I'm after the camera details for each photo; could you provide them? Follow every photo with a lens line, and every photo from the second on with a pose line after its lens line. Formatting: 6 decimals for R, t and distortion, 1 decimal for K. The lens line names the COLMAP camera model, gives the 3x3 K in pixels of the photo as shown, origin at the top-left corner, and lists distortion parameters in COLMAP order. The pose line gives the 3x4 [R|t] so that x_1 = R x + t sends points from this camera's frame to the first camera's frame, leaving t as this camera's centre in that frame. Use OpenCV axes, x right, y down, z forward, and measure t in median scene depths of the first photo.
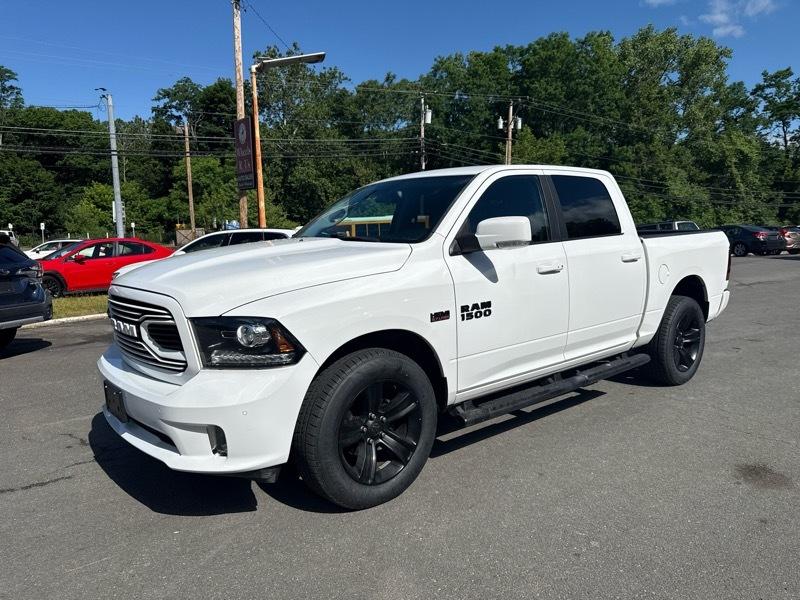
lens RADIAL K [[575.2, 0, 395.1], [0, 575.2, 297.9], [0, 0, 1]] dist [0.006510, -0.018344]
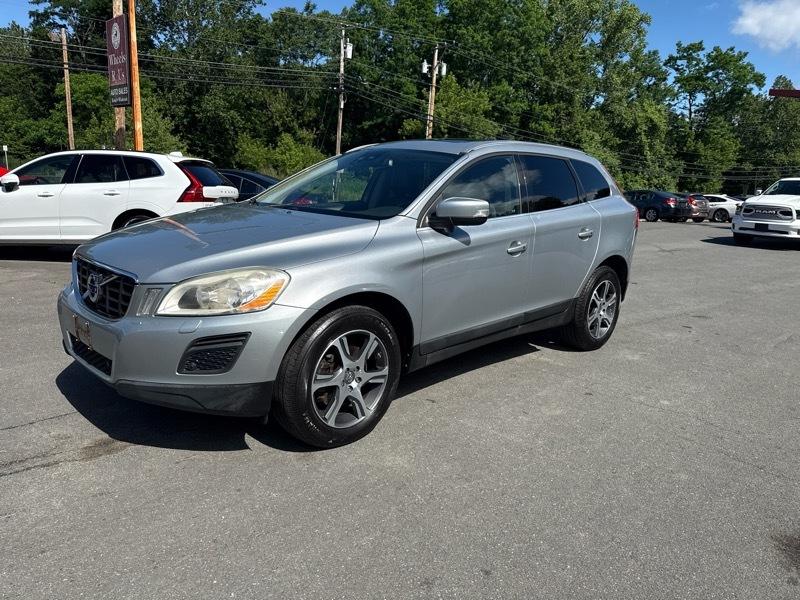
lens RADIAL K [[575.2, 0, 407.4], [0, 575.2, 303.2], [0, 0, 1]] dist [0.006510, -0.018344]
pose [[0.985031, 0.030139, 0.169724, 0.003441], [-0.046150, 0.994763, 0.091193, -0.000690], [-0.166086, -0.097660, 0.981263, 0.023831]]
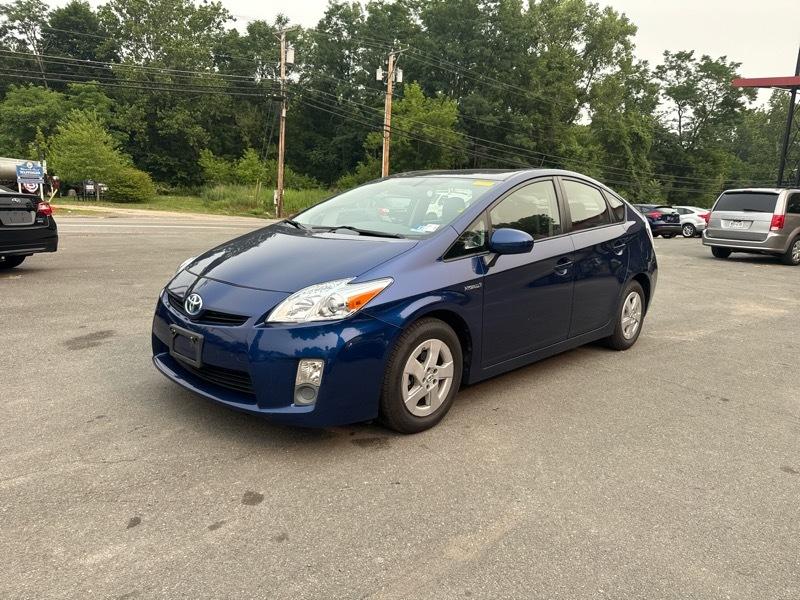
lens RADIAL K [[575.2, 0, 402.2], [0, 575.2, 307.7], [0, 0, 1]] dist [0.006510, -0.018344]
pose [[0.988138, 0.031303, 0.150346, 0.066866], [-0.041654, 0.996937, 0.066197, -0.003586], [-0.147813, -0.071675, 0.986415, 0.067079]]
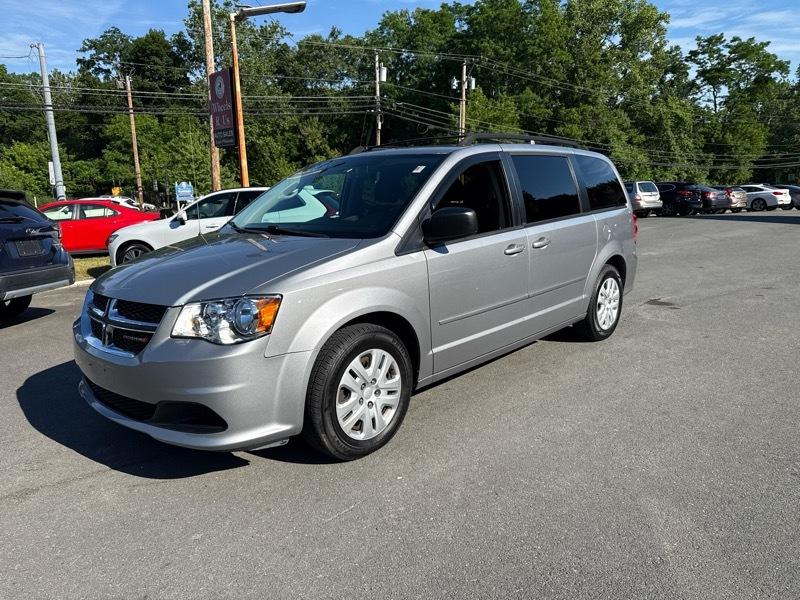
lens RADIAL K [[575.2, 0, 403.1], [0, 575.2, 299.6], [0, 0, 1]] dist [0.006510, -0.018344]
pose [[0.993025, -0.025215, 0.115178, -0.020199], [0.017625, 0.997634, 0.066446, 0.001248], [-0.116581, -0.063952, 0.991120, 0.001118]]
